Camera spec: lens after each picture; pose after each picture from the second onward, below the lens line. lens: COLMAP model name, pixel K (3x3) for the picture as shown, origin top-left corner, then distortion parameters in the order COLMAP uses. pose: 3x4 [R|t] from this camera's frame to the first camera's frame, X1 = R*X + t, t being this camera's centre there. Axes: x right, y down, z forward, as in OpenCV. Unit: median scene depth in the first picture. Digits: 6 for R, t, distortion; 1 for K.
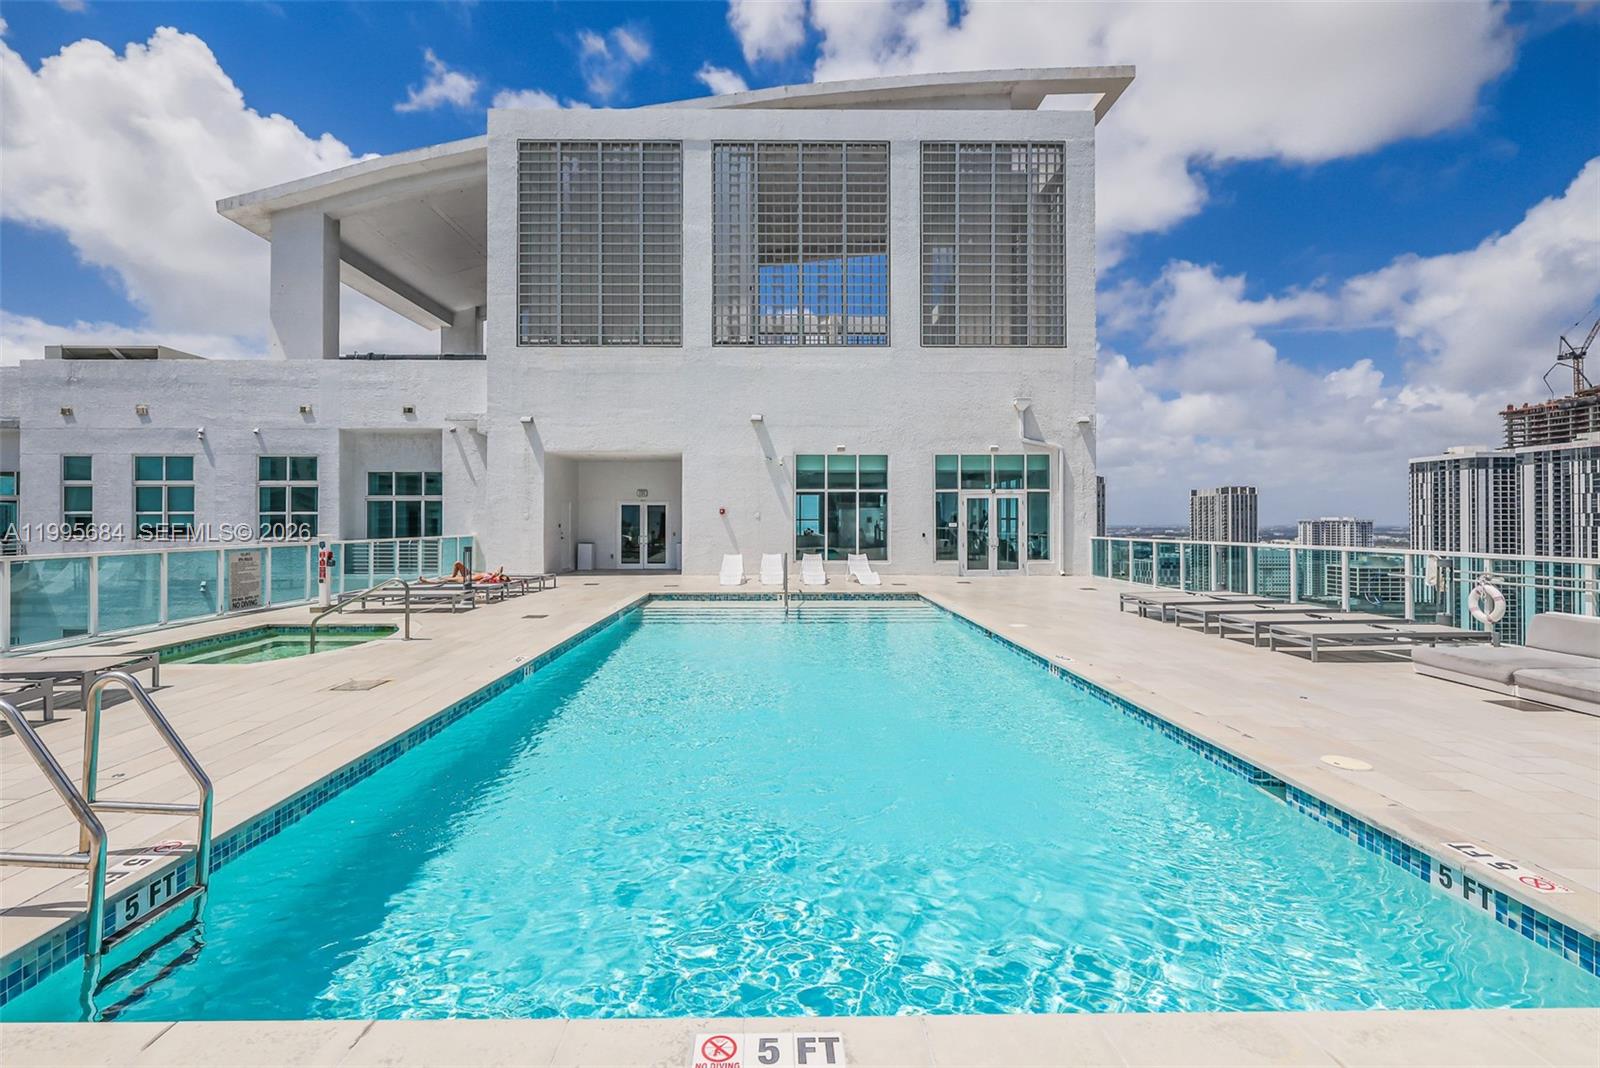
lens RADIAL K [[684.8, 0, 792.0], [0, 684.8, 523.7], [0, 0, 1]] dist [0.001316, -0.000663]
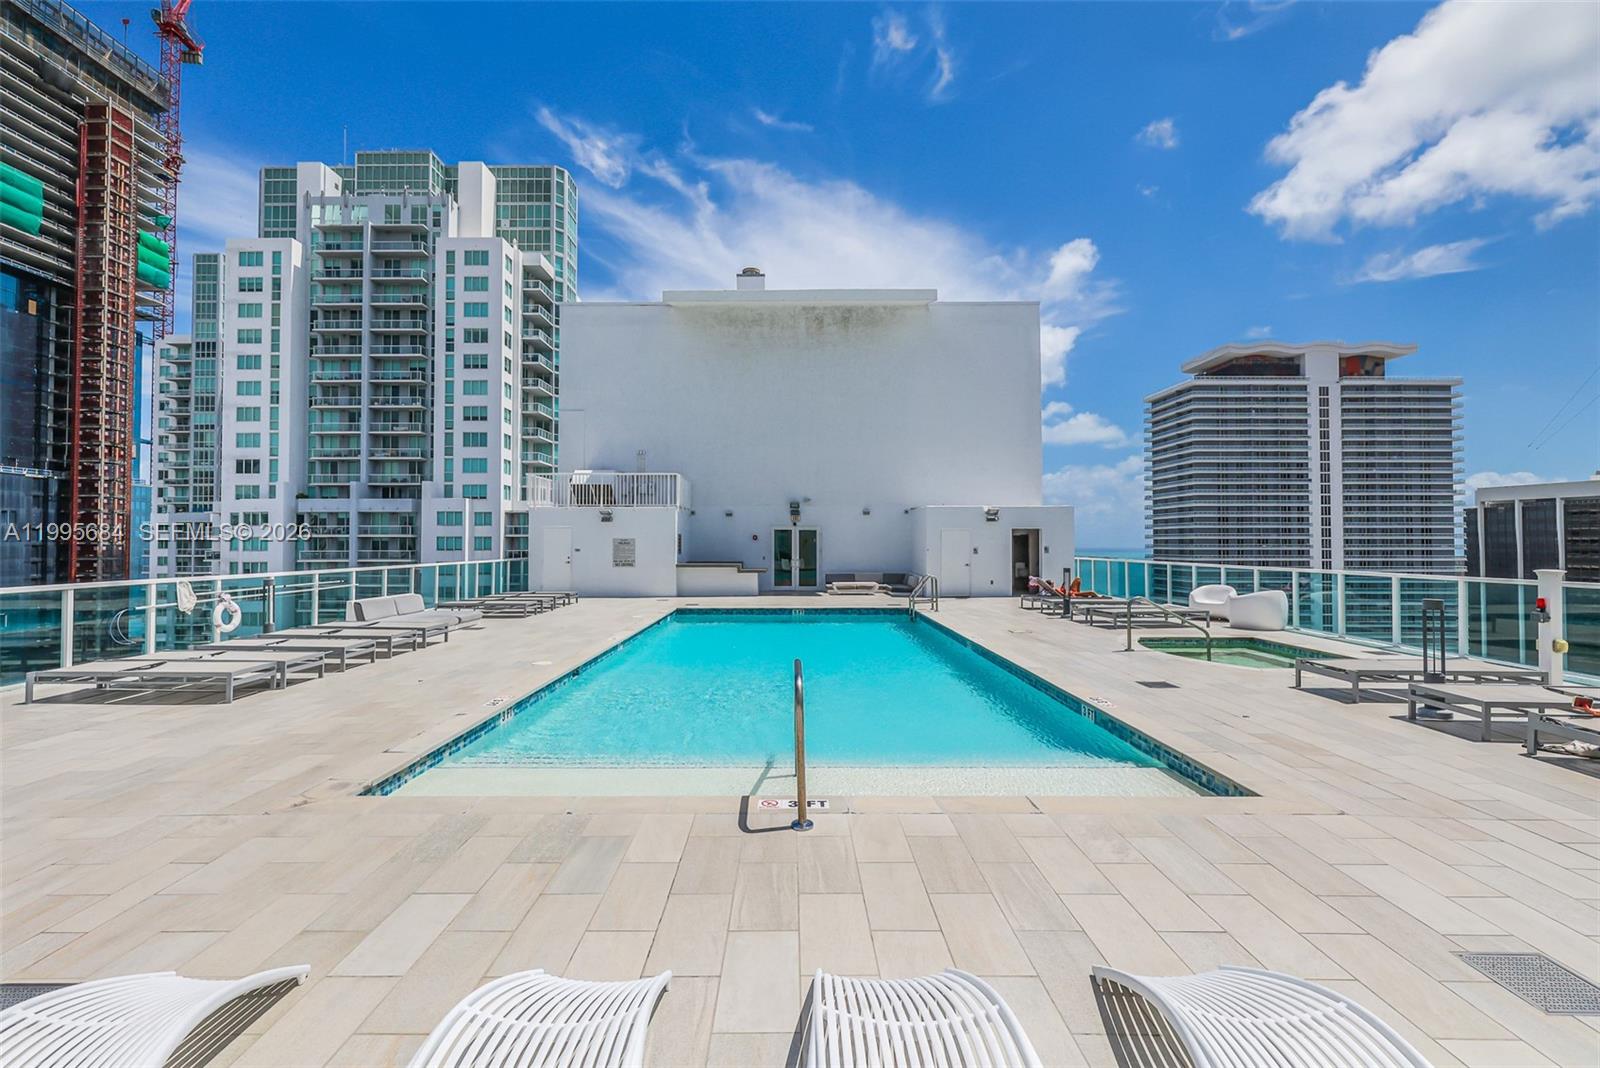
lens RADIAL K [[684.8, 0, 784.1], [0, 684.8, 524.8], [0, 0, 1]] dist [0.001316, -0.000663]
pose [[-0.999835, 0.006723, 0.016860, -0.004030], [0.006334, 0.999716, -0.022987, -0.007534], [-0.017009, -0.022877, -0.999594, 0.980672]]
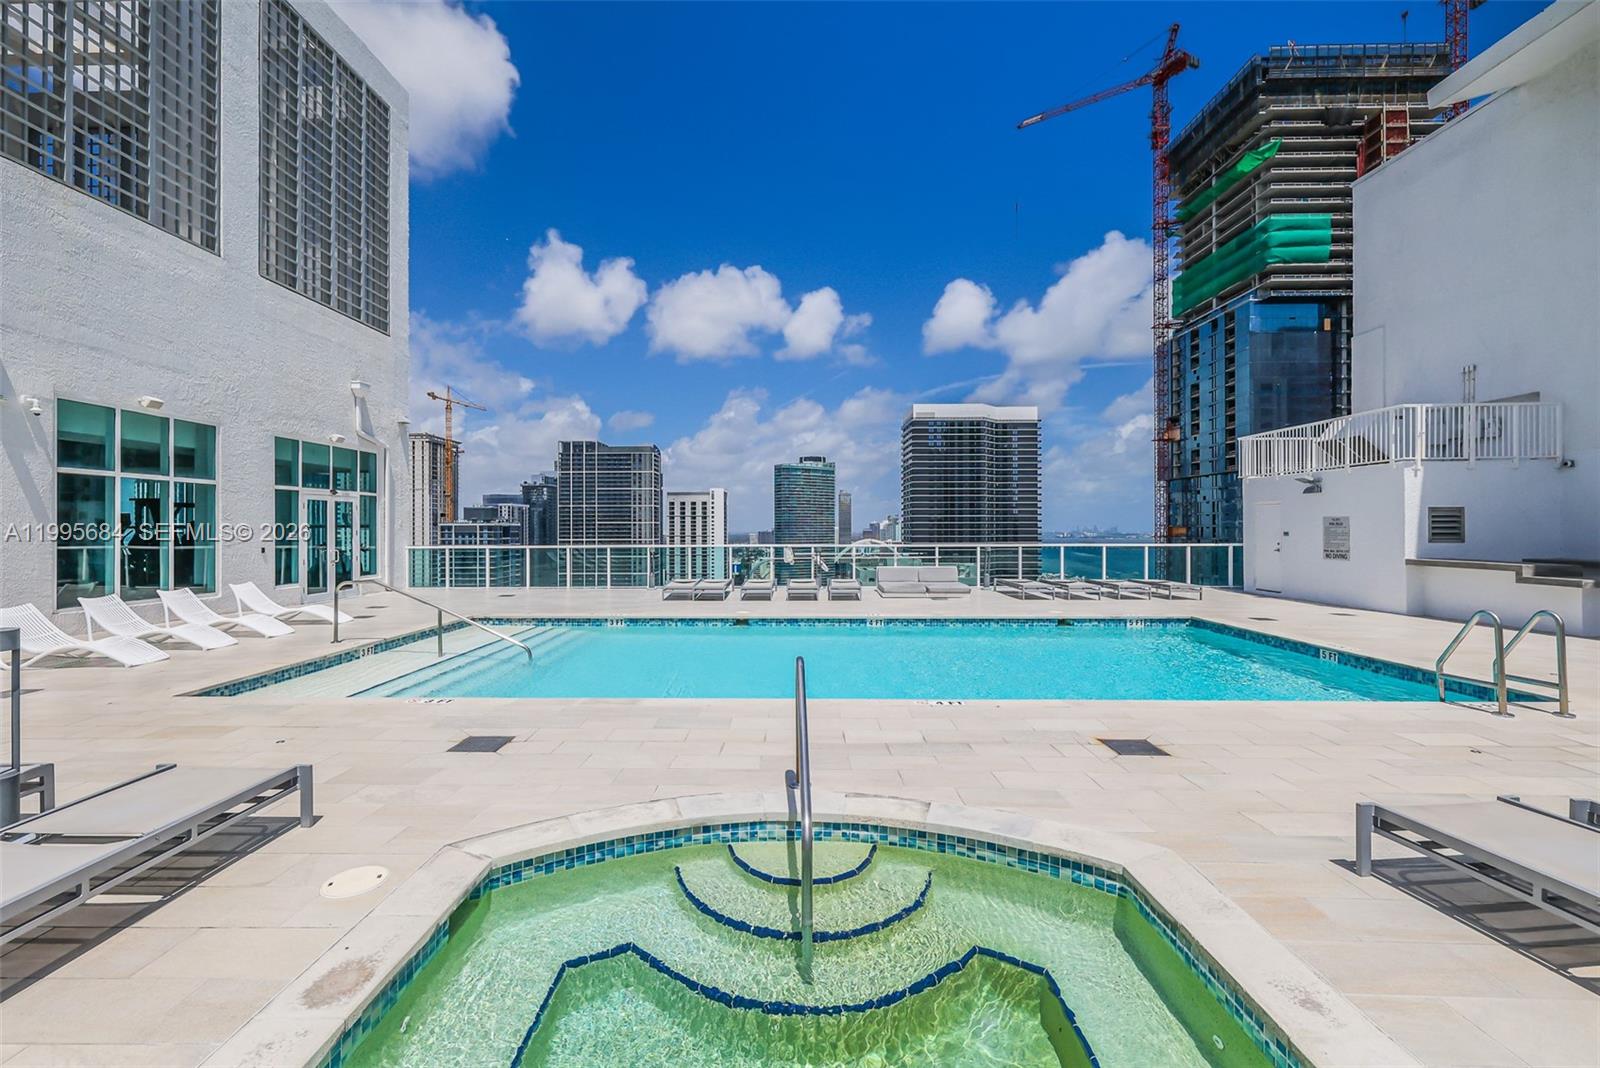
lens RADIAL K [[684.8, 0, 792.5], [0, 684.8, 521.3], [0, 0, 1]] dist [0.001316, -0.000663]
pose [[0.034838, 0.013359, 0.999304, -0.473378], [0.004581, 0.999898, -0.013527, -0.000587], [-0.999382, 0.005049, 0.034773, 0.441979]]
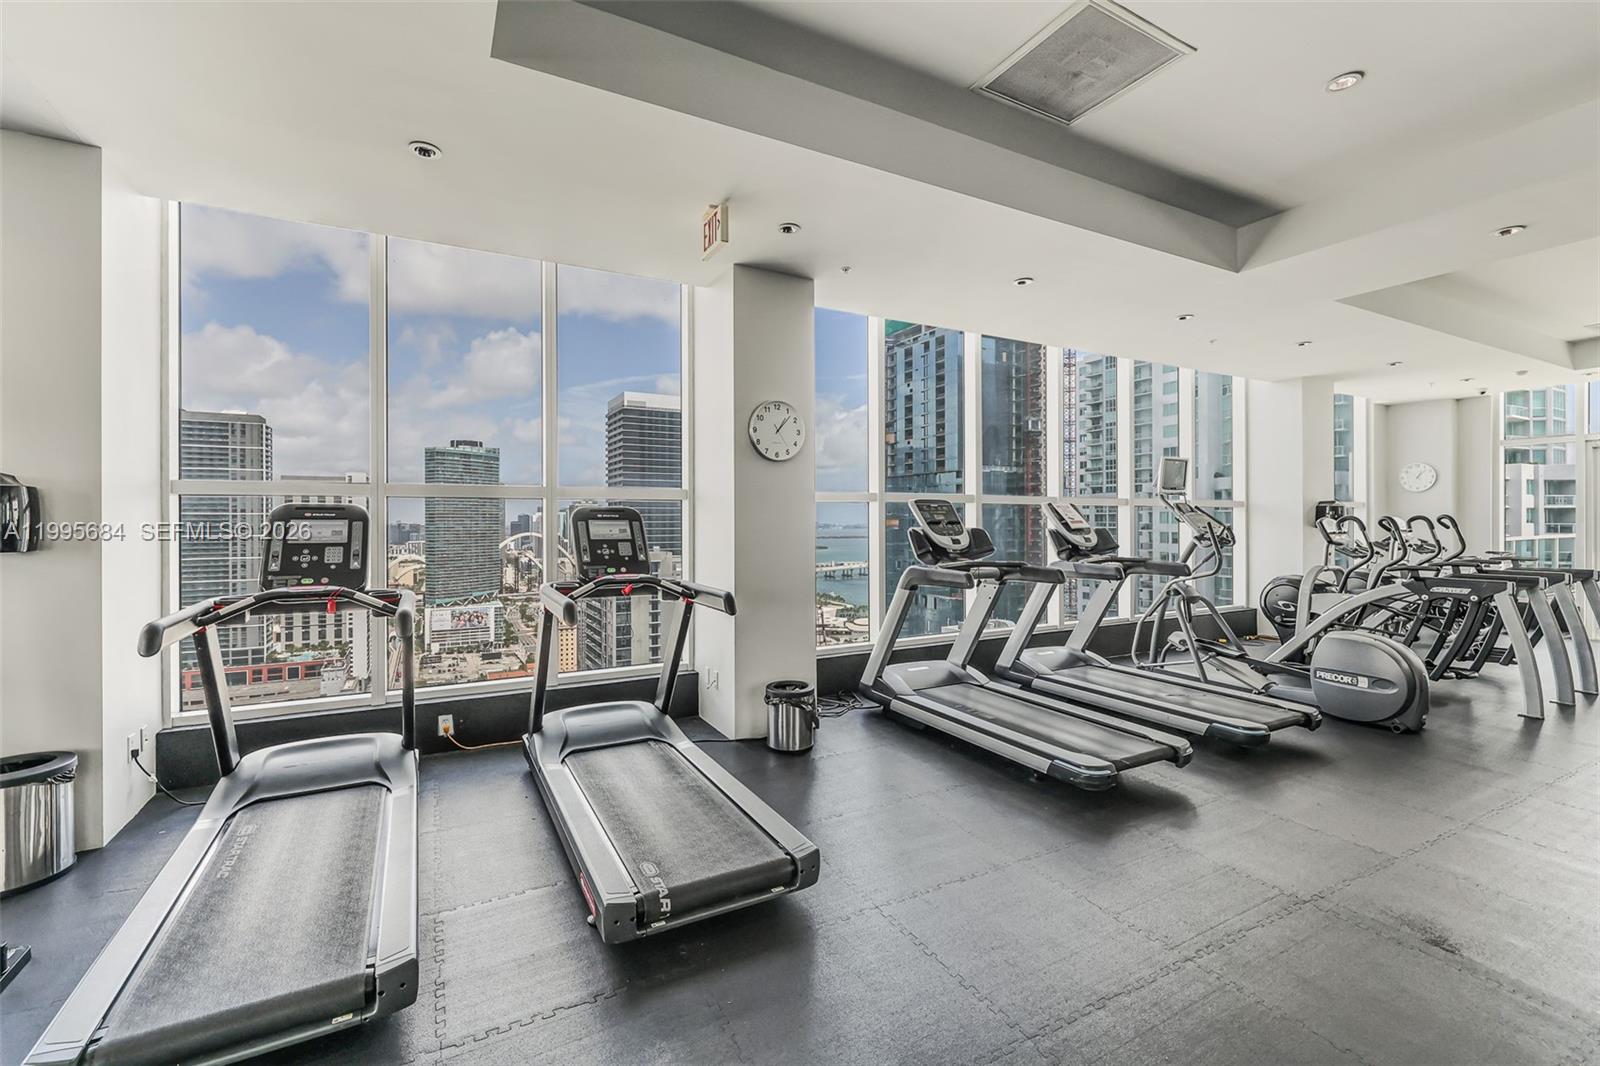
lens RADIAL K [[684.8, 0, 783.1], [0, 684.8, 515.8], [0, 0, 1]] dist [0.001316, -0.000663]
pose [[-0.458281, 0.009919, 0.888752, 0.168764], [0.007056, 0.999947, -0.007521, -0.007314], [-0.888779, 0.002824, -0.458327, 1.607800]]
